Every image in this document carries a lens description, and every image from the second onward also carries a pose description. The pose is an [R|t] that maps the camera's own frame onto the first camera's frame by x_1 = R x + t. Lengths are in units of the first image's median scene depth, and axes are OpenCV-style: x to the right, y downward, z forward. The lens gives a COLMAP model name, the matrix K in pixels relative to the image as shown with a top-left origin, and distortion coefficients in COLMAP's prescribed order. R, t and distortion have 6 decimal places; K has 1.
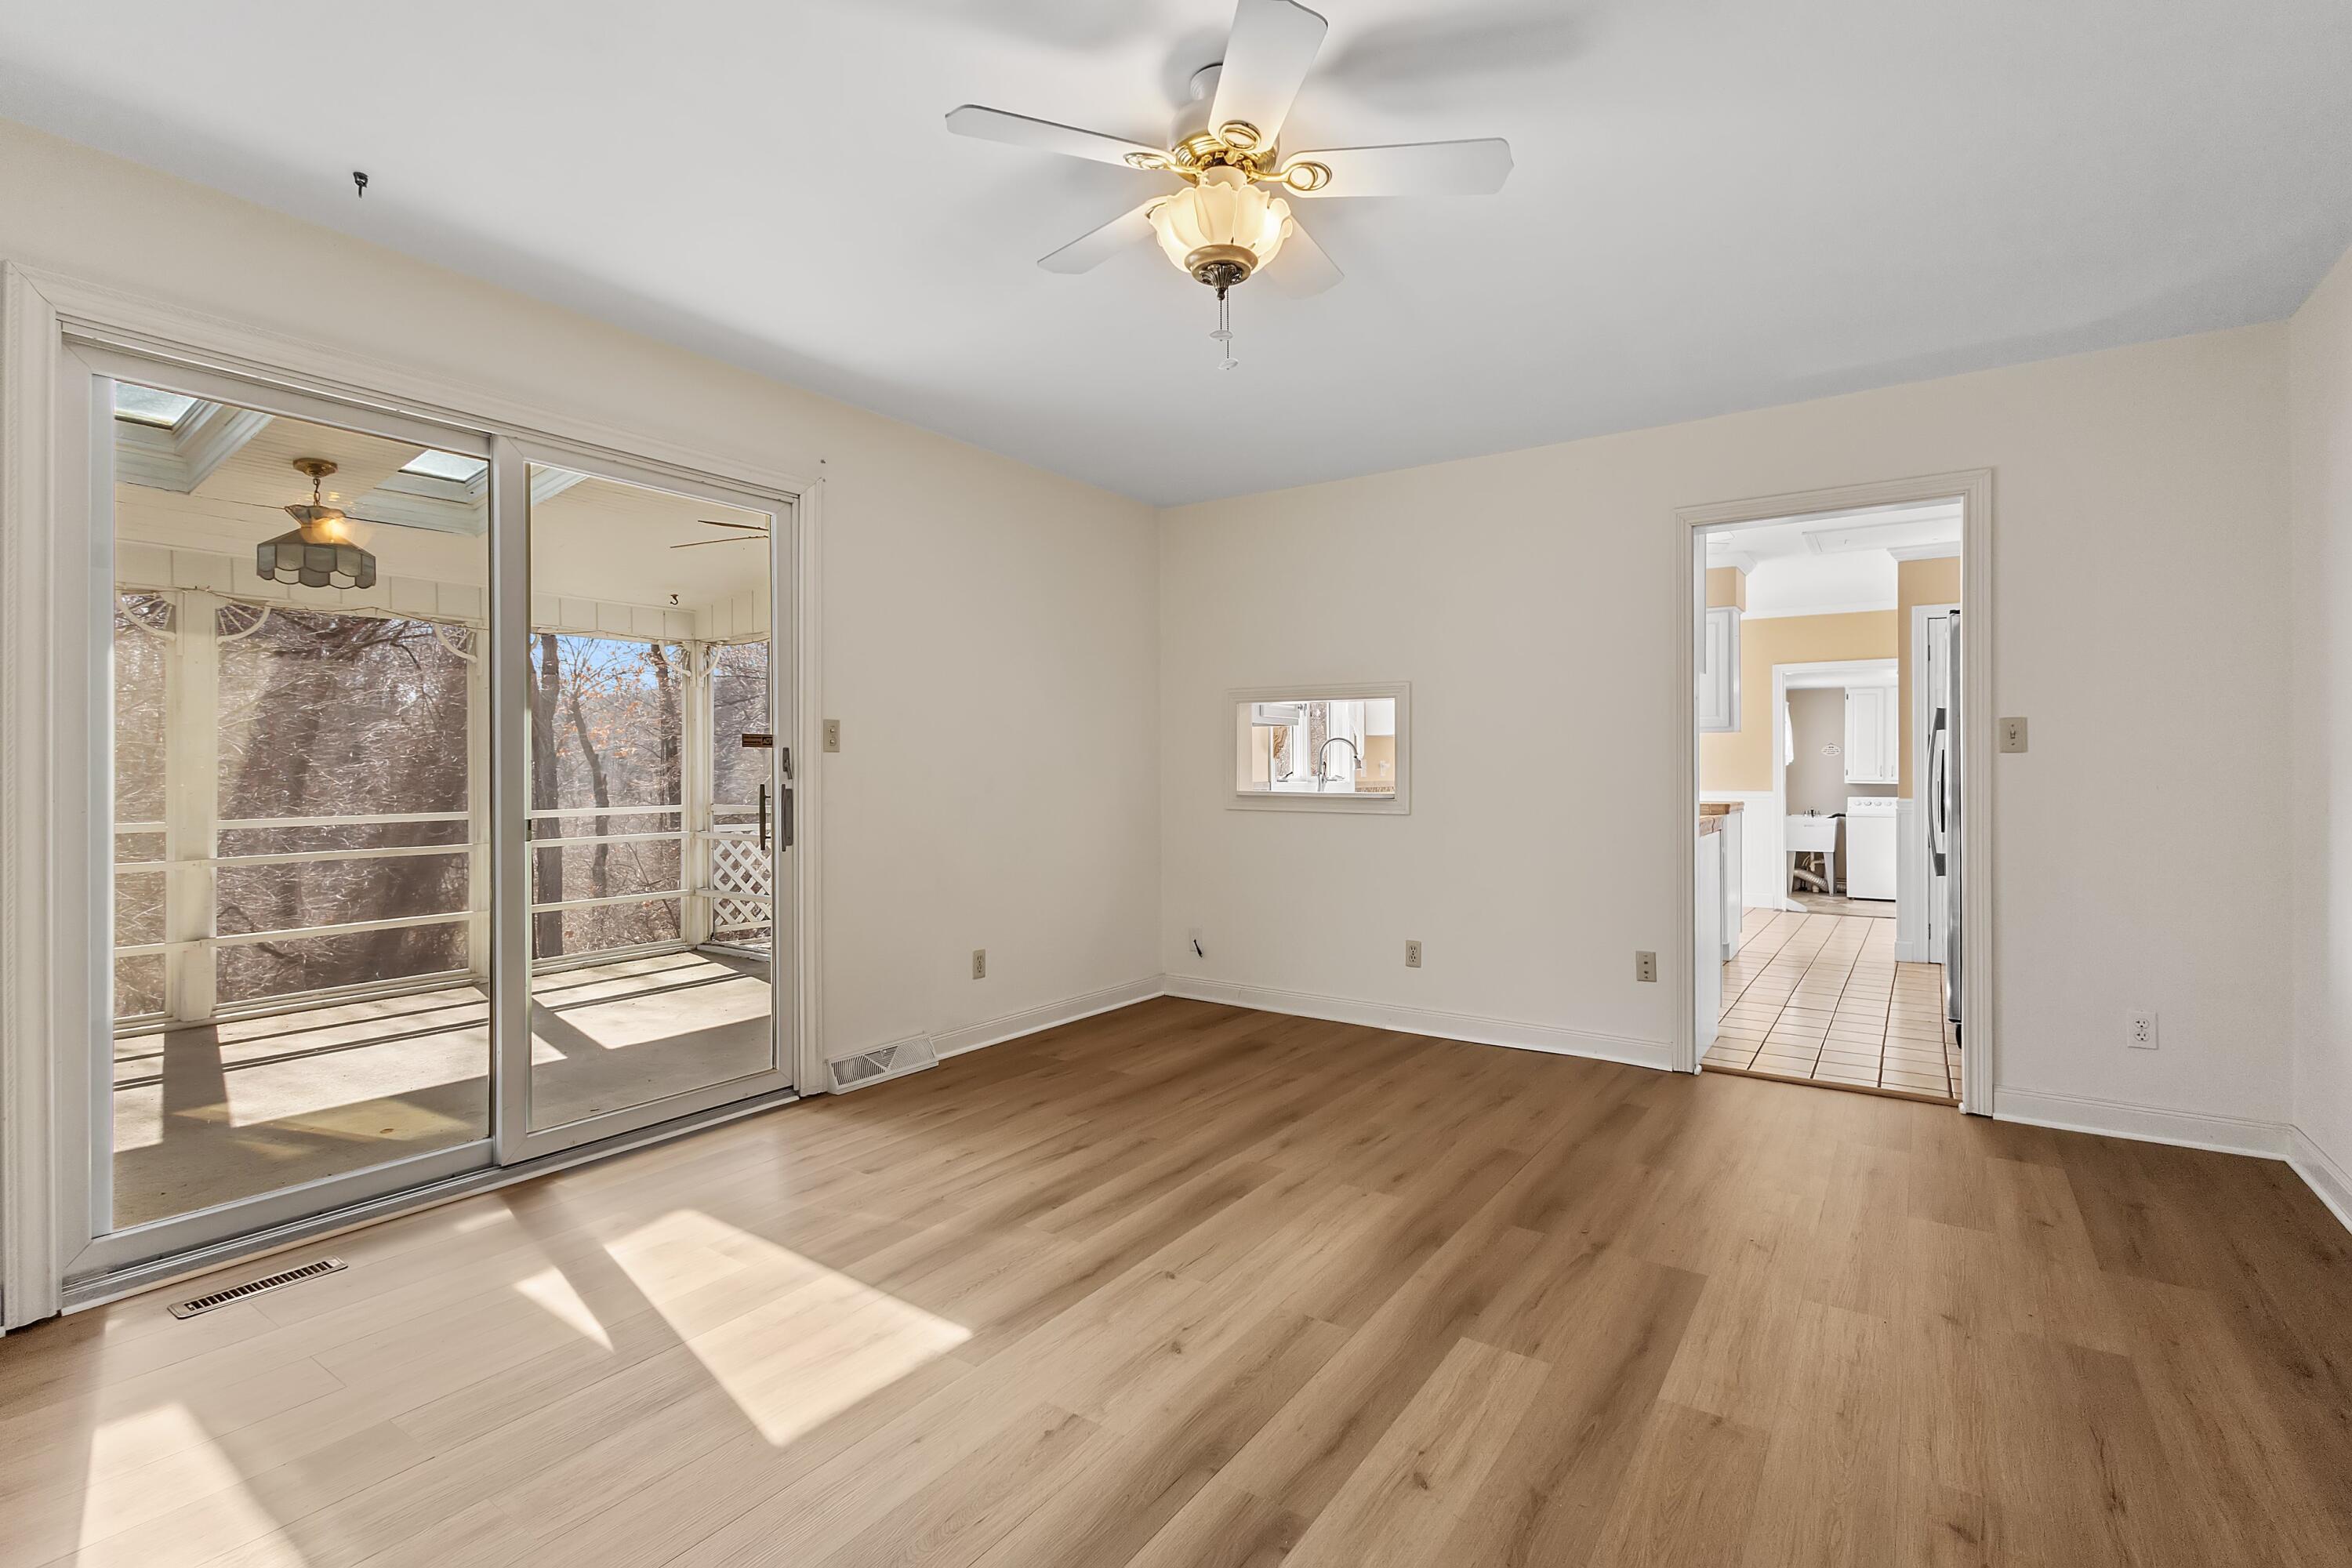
lens RADIAL K [[1078.2, 0, 1188.5], [0, 1078.2, 768.1], [0, 0, 1]] dist [0.009156, -0.002806]
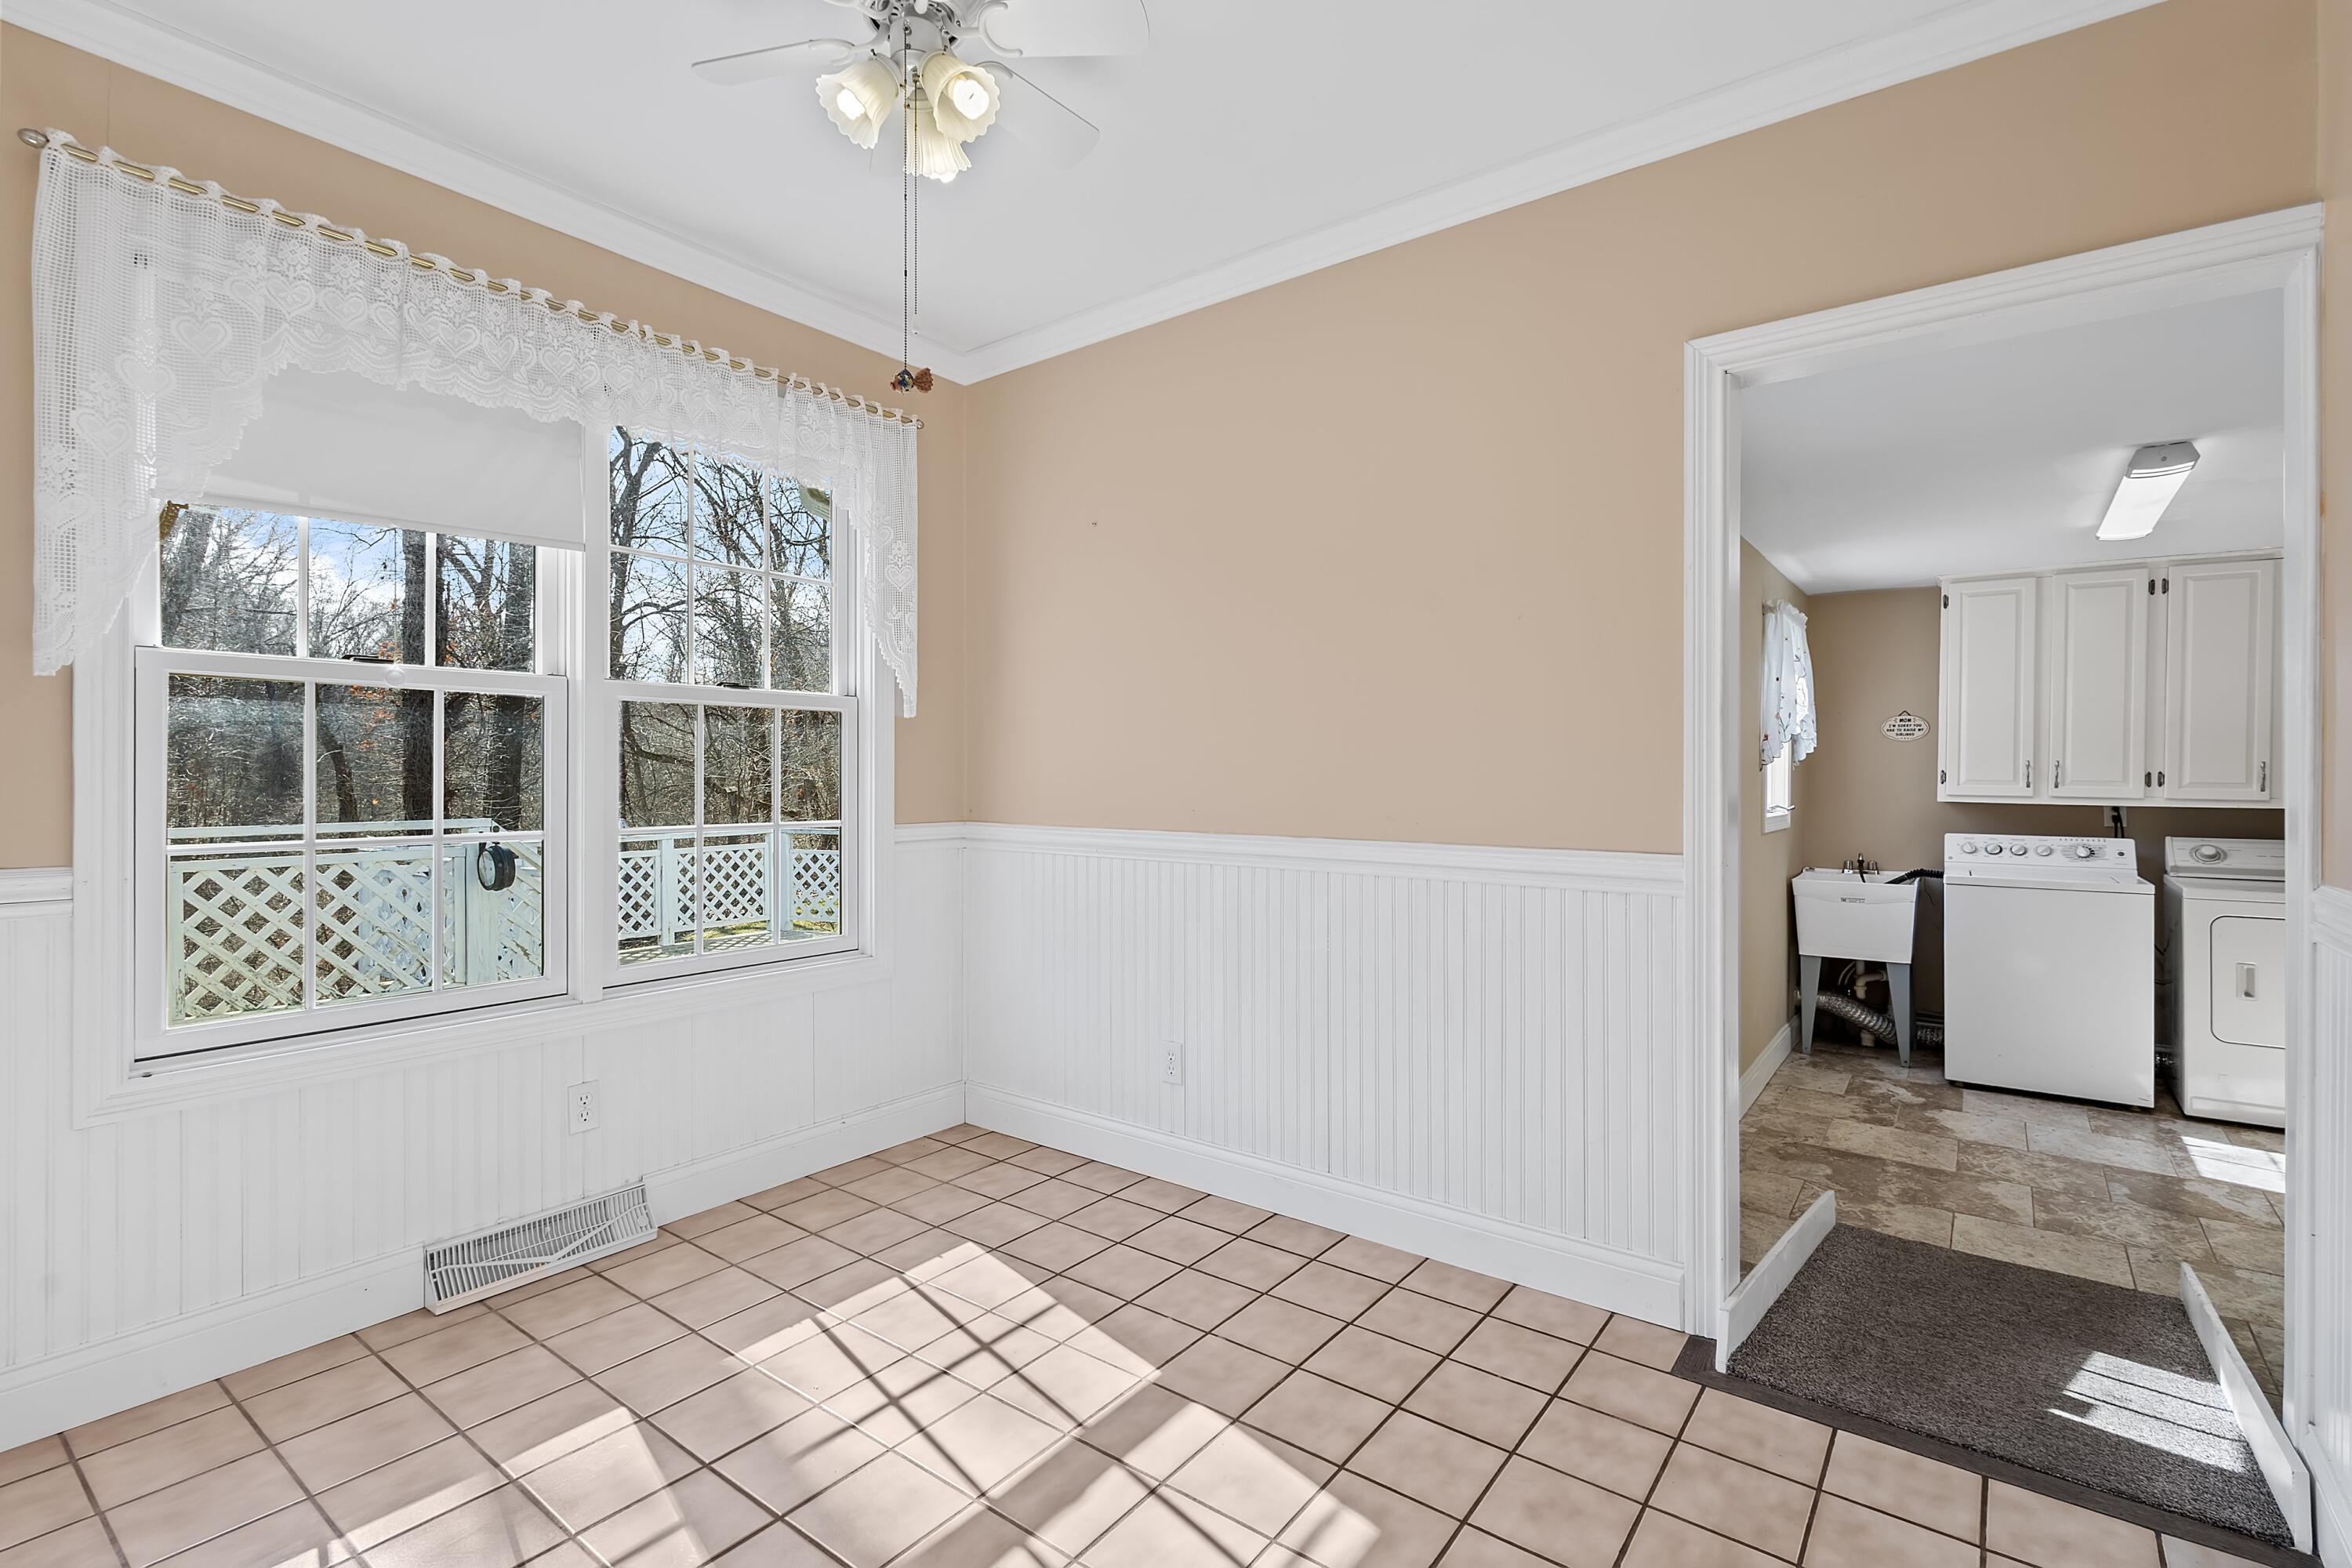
lens RADIAL K [[1078.2, 0, 1174.1], [0, 1078.2, 778.7], [0, 0, 1]] dist [0.009156, -0.002806]
pose [[0.998694, -0.000698, -0.051087, 0.322253], [0.001418, 0.999900, 0.014067, -0.001598], [0.051072, -0.014121, 0.998595, 0.549695]]
